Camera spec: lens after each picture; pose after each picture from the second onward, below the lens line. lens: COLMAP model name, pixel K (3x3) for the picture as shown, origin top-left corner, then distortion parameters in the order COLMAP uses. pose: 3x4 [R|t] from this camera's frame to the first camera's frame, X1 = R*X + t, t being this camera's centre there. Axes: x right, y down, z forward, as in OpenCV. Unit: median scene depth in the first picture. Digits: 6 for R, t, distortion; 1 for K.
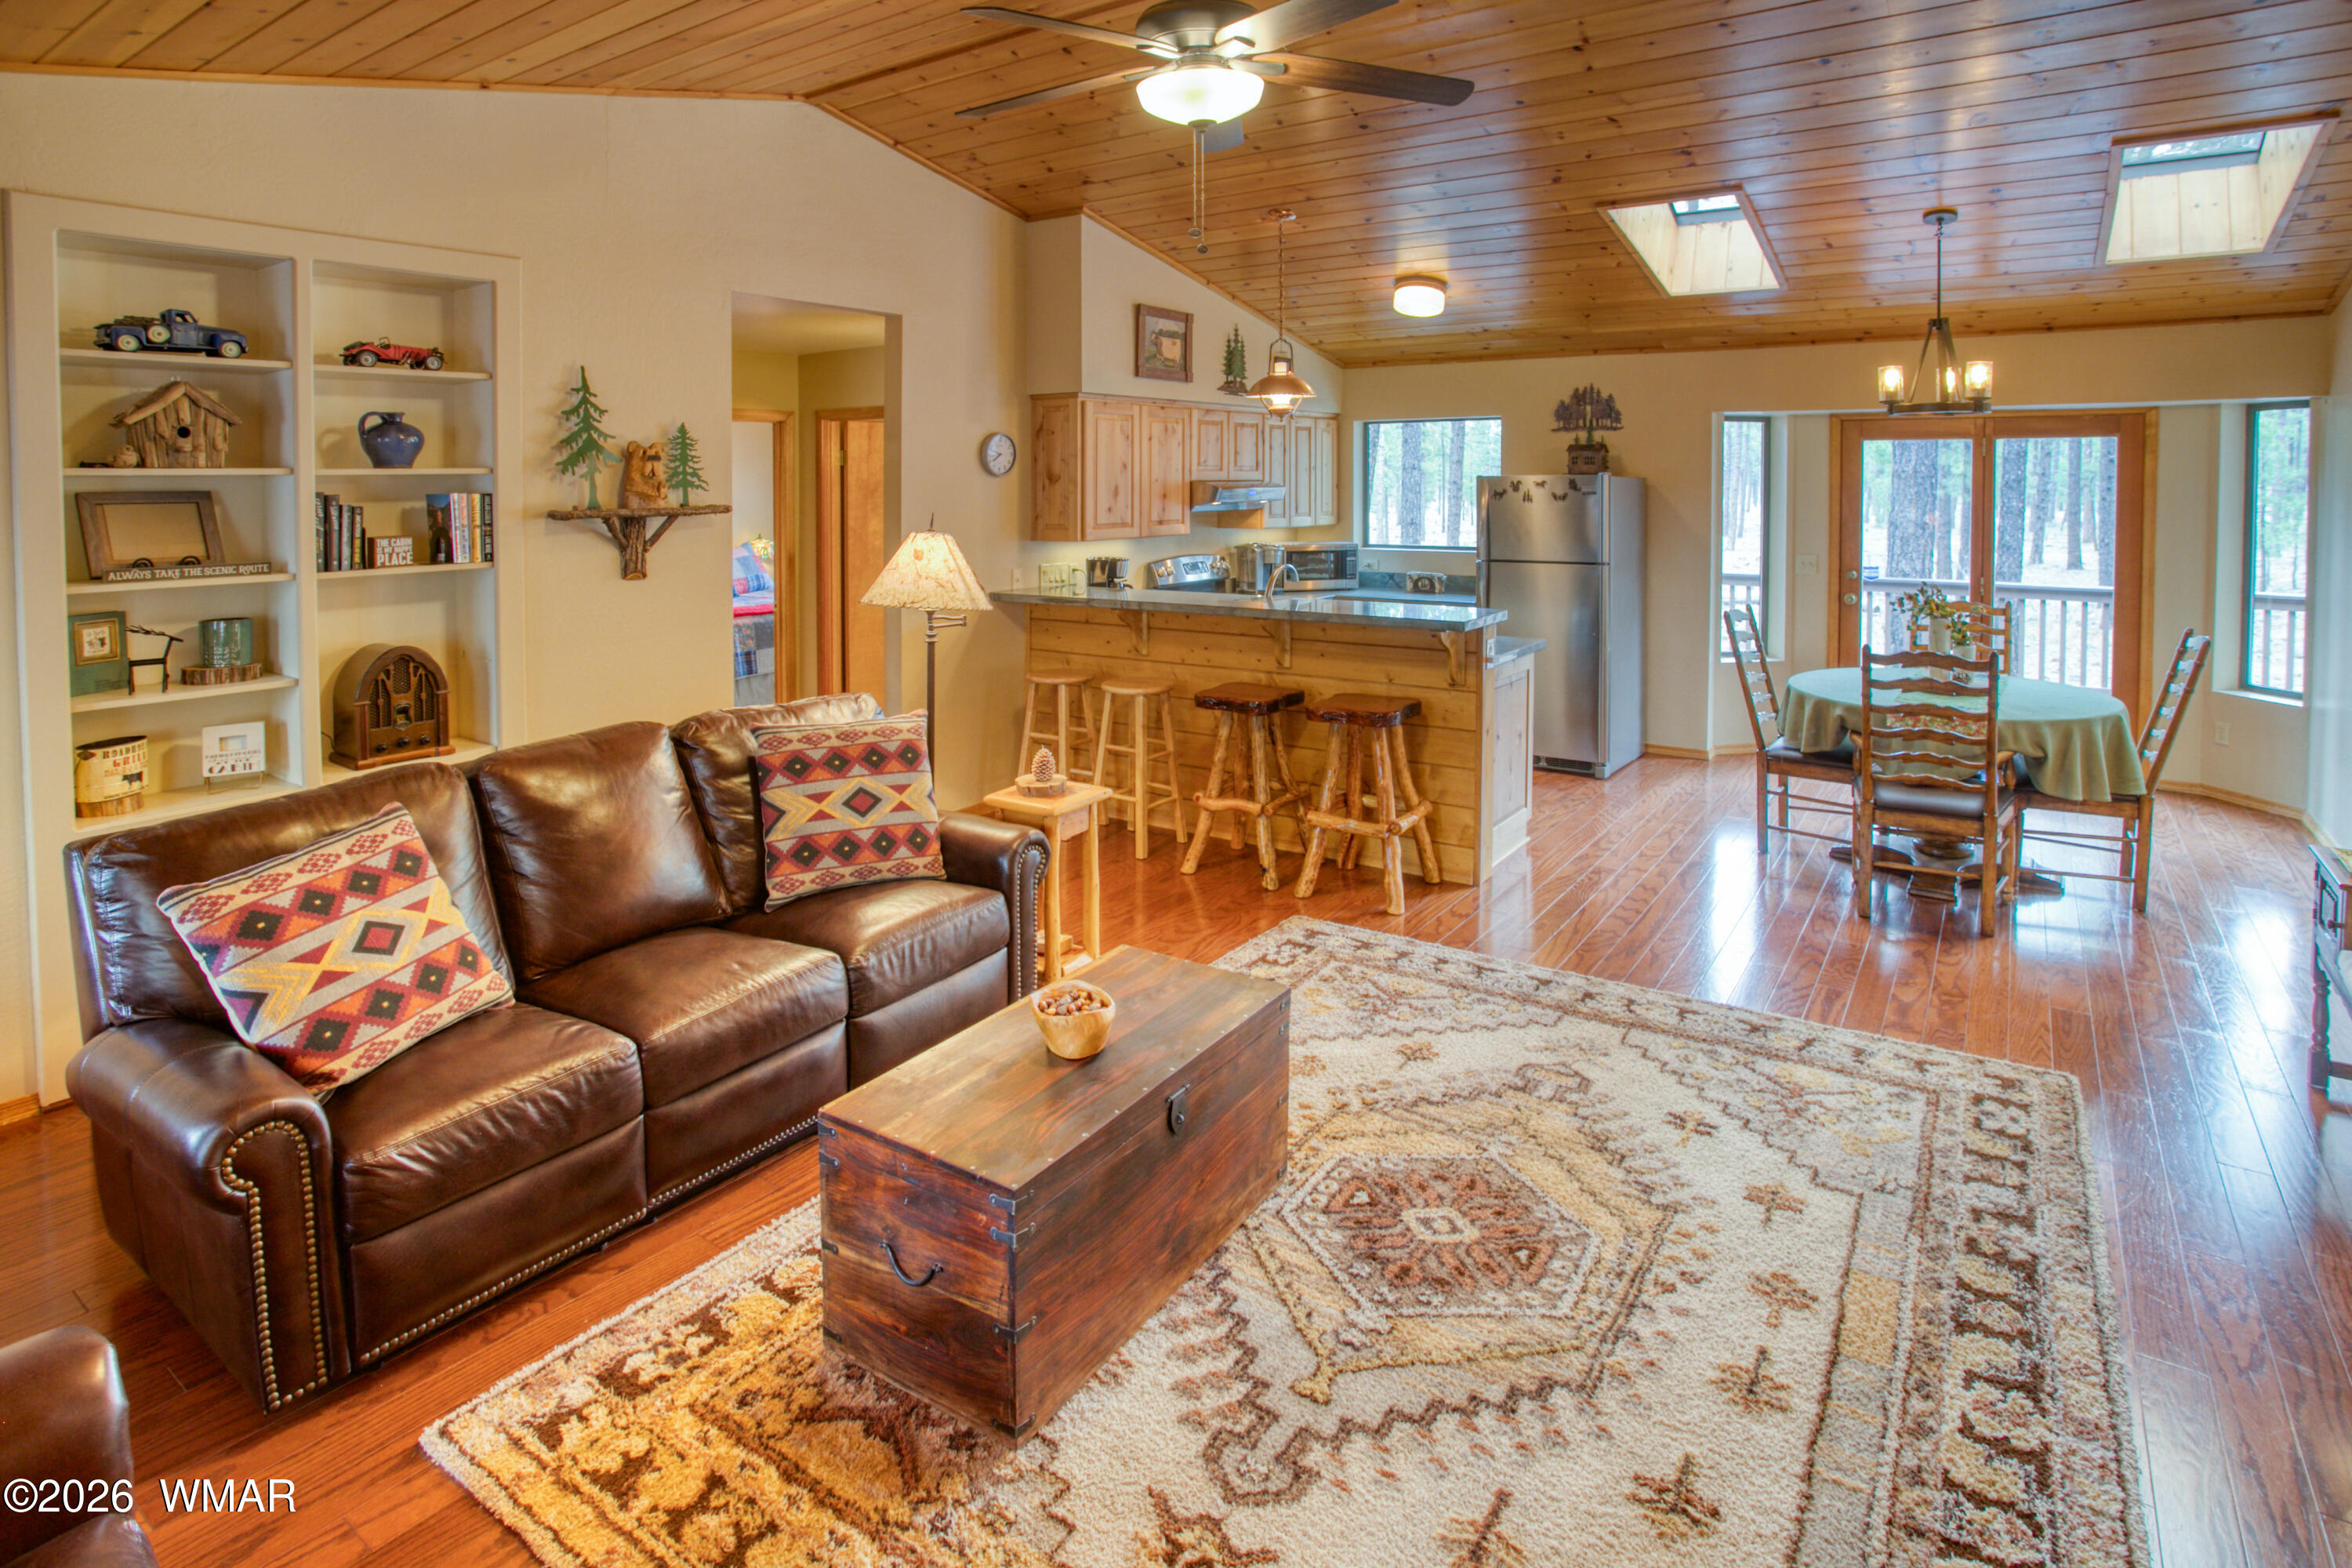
lens RADIAL K [[1217.2, 0, 1168.3], [0, 1217.2, 579.2], [0, 0, 1]] dist [-0.029936, 0.000032]
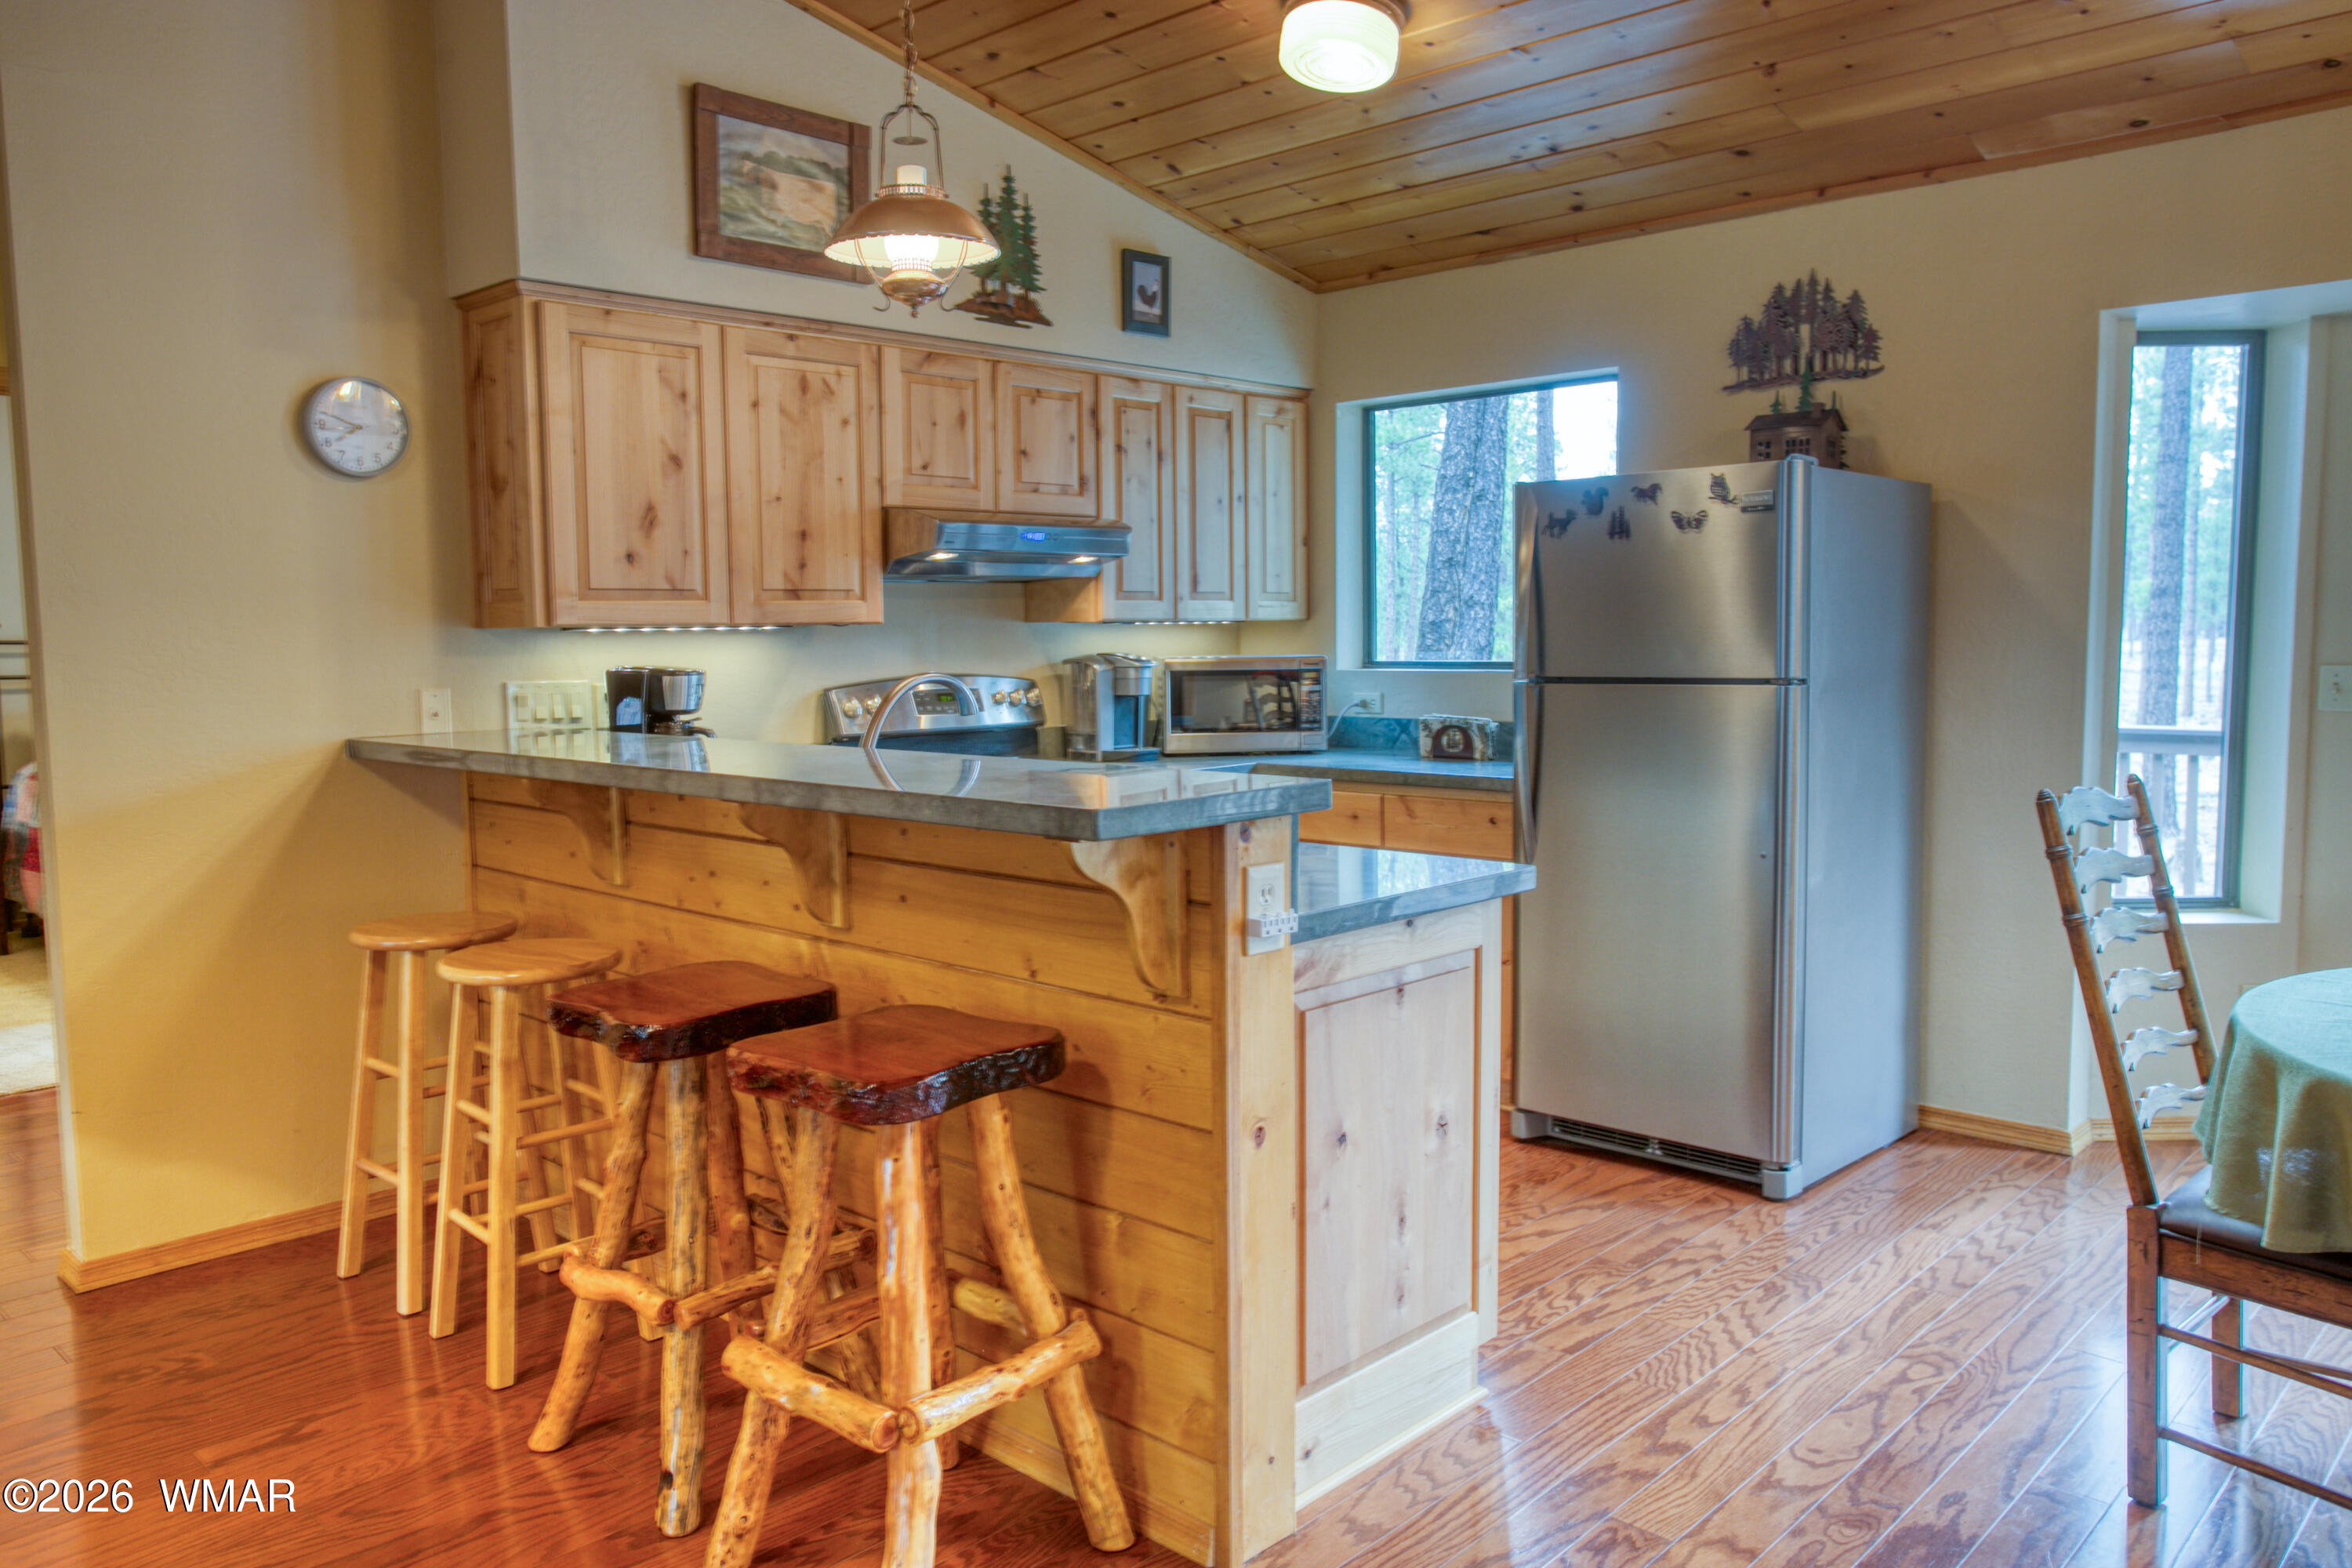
lens RADIAL K [[1685.0, 0, 1183.5], [0, 1685.0, 837.5], [0, 0, 1]] dist [0.007484, 0.005773]
pose [[0.990805, 0.013197, -0.134653, 0.217908], [-0.007469, 0.999049, 0.042955, 0.015950], [0.135092, -0.041555, 0.989961, 0.379452]]
